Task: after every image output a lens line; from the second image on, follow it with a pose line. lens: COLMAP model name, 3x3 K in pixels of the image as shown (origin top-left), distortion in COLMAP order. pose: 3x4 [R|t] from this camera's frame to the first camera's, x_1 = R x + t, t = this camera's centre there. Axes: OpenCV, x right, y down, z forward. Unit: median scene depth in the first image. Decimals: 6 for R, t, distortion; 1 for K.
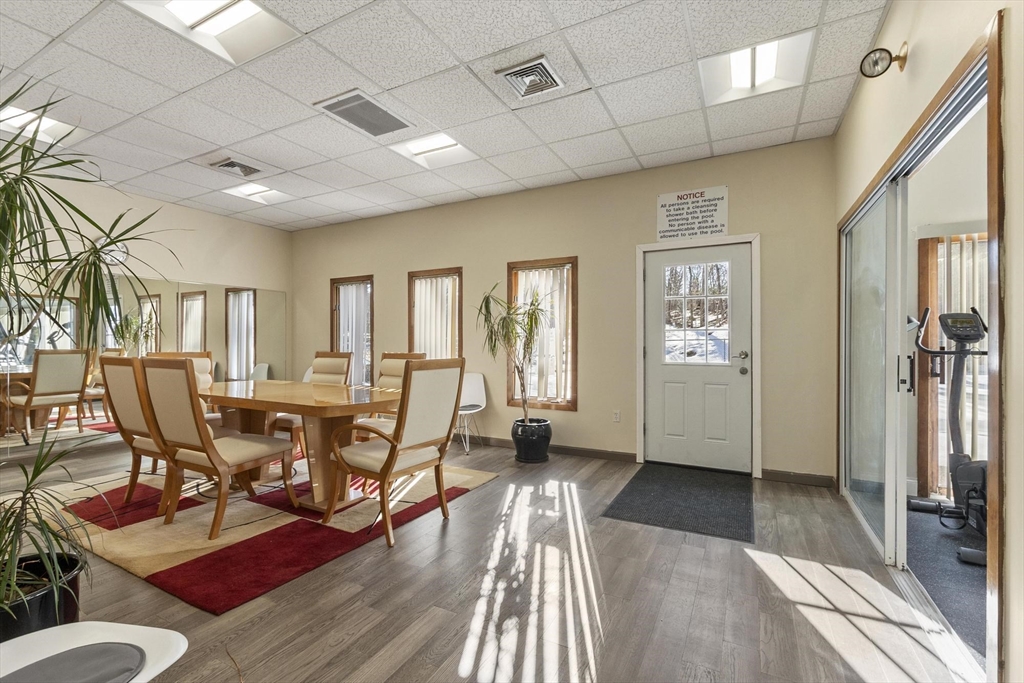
lens RADIAL K [[443.8, 0, 517.1], [0, 443.8, 335.9], [0, 0, 1]] dist [0.000811, -0.001234]
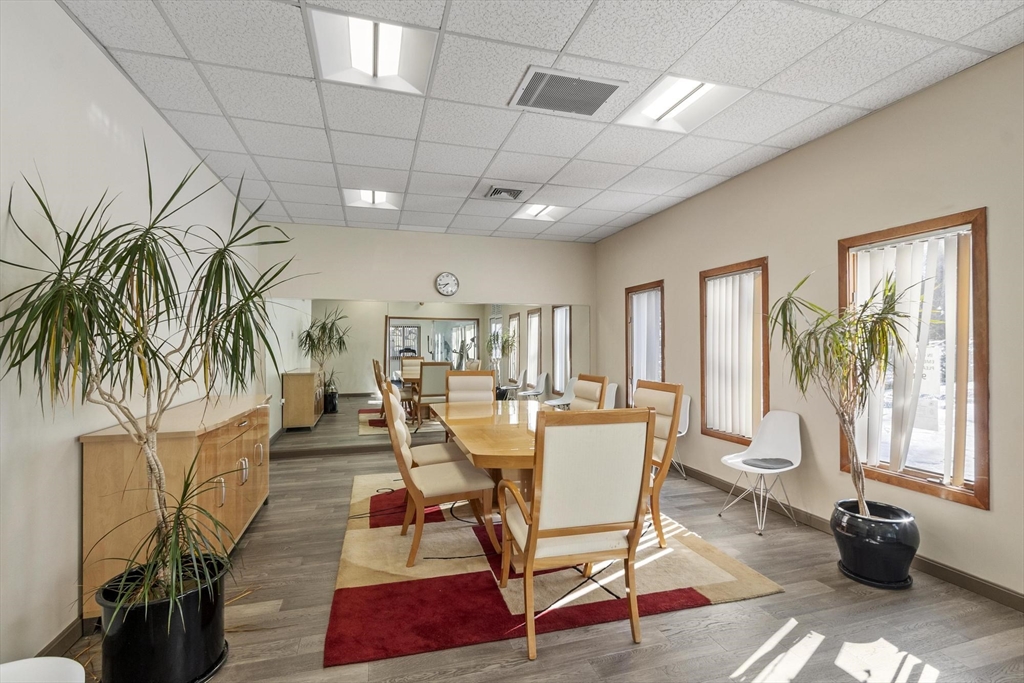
lens RADIAL K [[467.4, 0, 512.9], [0, 467.4, 336.0], [0, 0, 1]] dist [-0.004316, -0.000151]
pose [[0.694366, -0.017568, -0.719407, 0.150605], [0.012409, 0.999846, -0.012439, -0.031754], [0.719515, -0.000290, 0.694477, 0.248625]]
